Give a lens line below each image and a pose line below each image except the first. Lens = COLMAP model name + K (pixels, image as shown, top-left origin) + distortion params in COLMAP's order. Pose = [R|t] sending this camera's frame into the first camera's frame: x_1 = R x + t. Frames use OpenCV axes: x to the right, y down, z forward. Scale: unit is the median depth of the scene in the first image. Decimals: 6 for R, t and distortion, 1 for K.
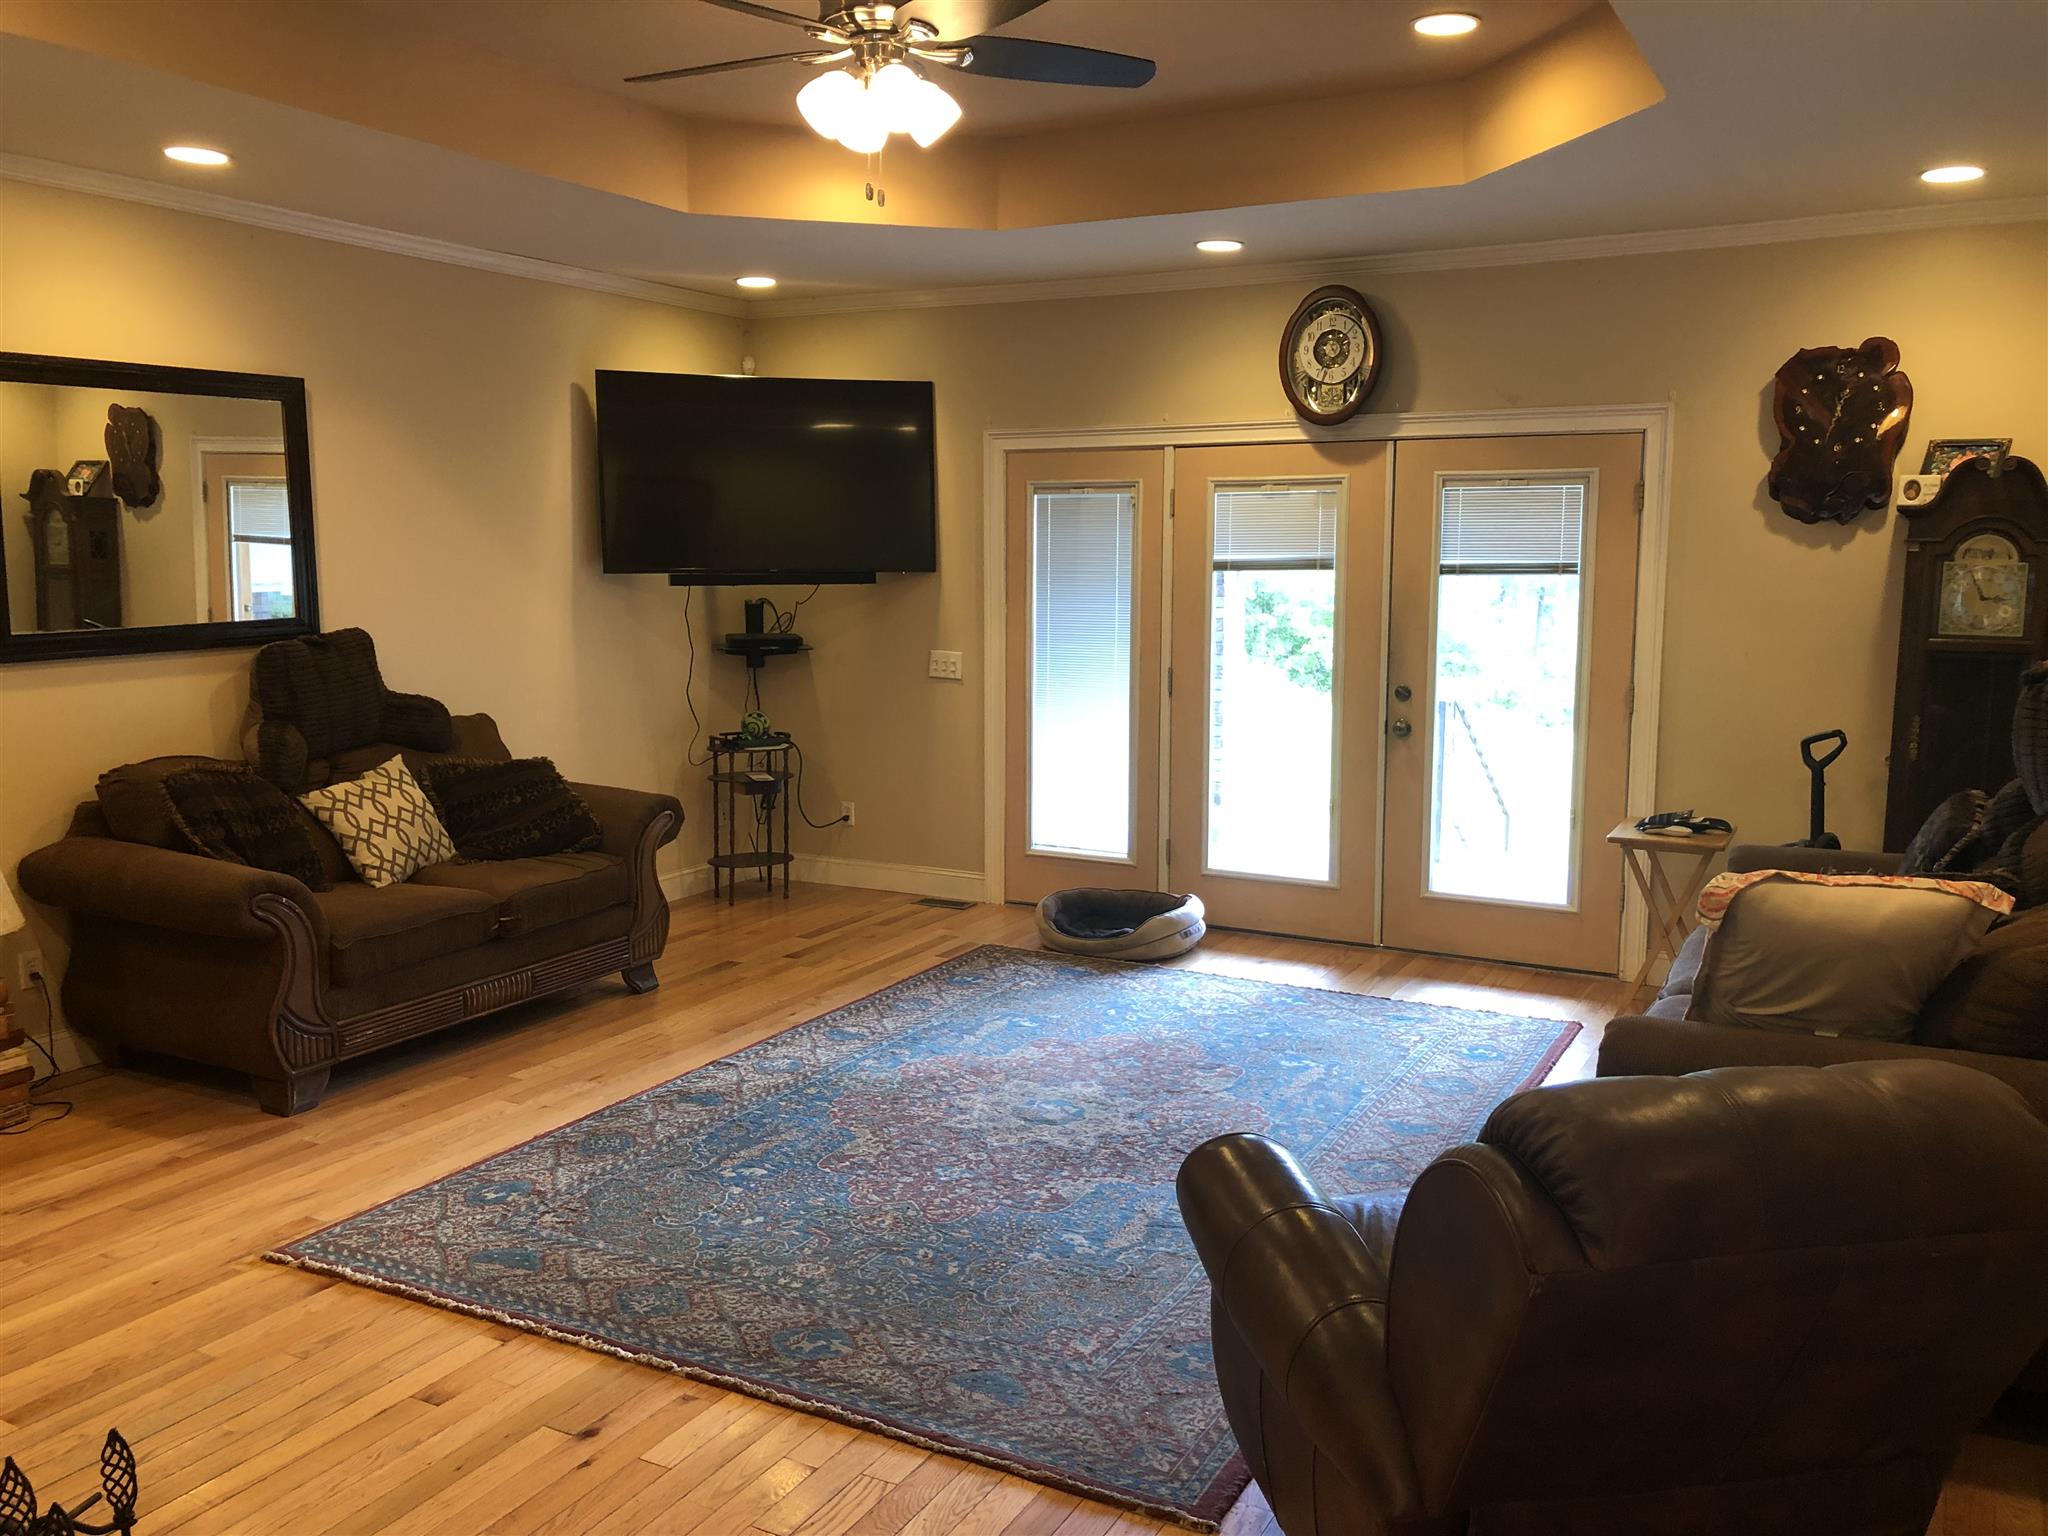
lens RADIAL K [[1764.1, 0, 1004.2], [0, 1764.1, 769.8], [0, 0, 1]] dist [0.081814, -0.109874]
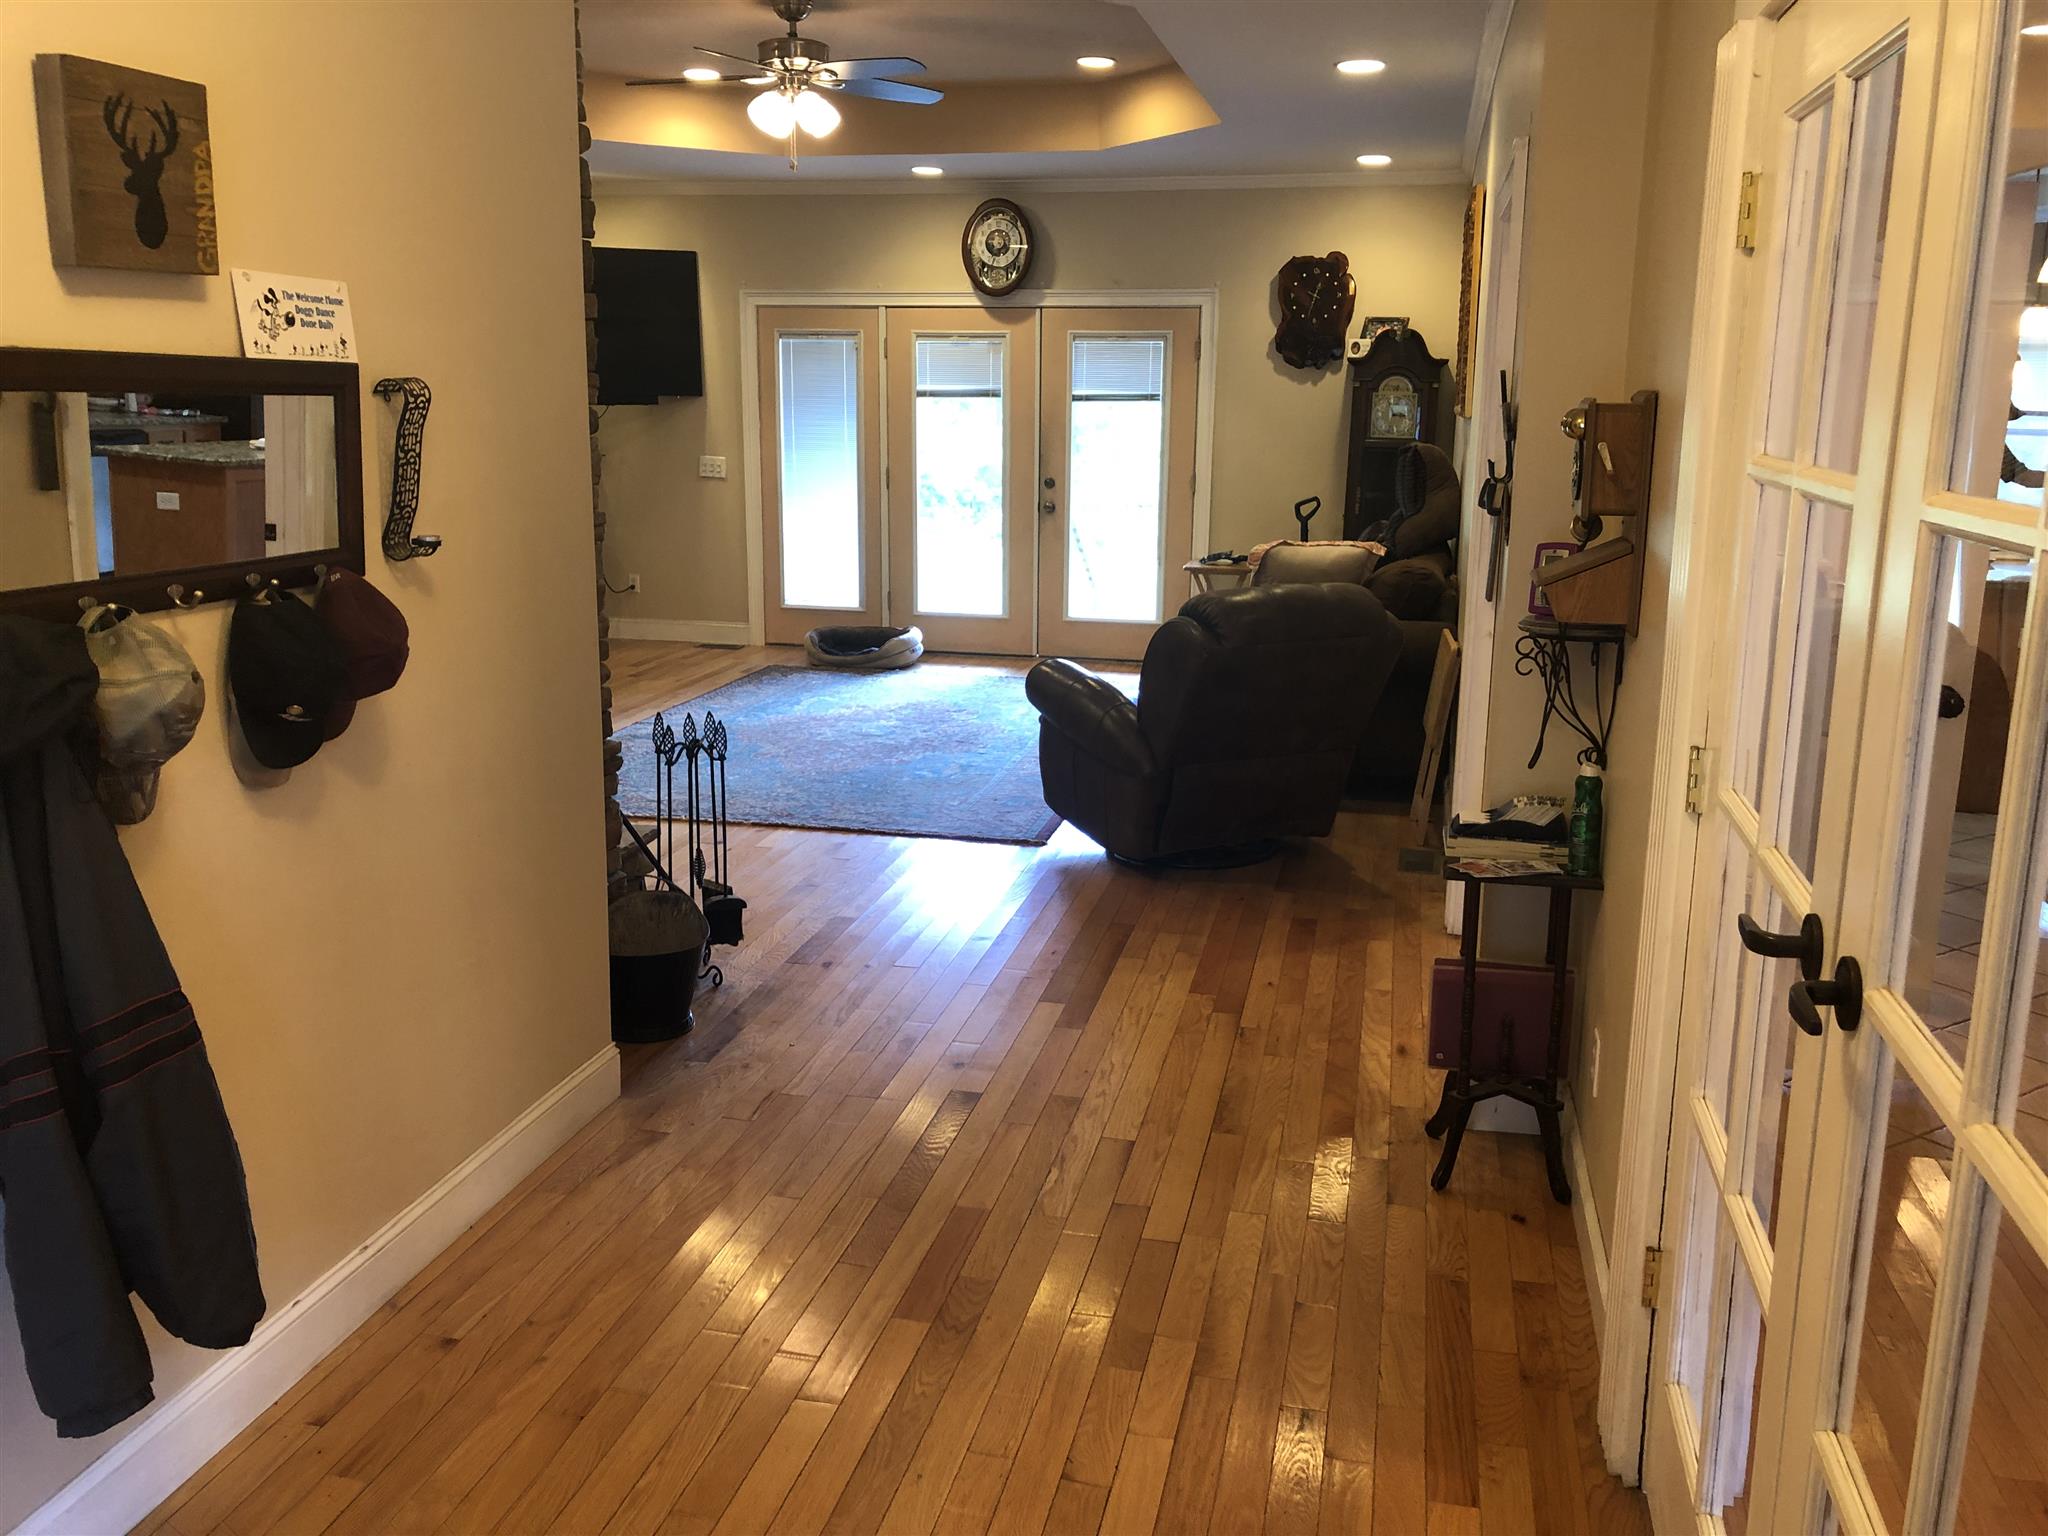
lens RADIAL K [[1764.1, 0, 1026.7], [0, 1764.1, 773.7], [0, 0, 1]] dist [0.081814, -0.109874]
pose [[0.963794, -0.050271, 0.261866, -0.197031], [0.026328, 0.995209, 0.094155, 0.060544], [-0.265345, -0.083852, 0.960500, -0.443671]]
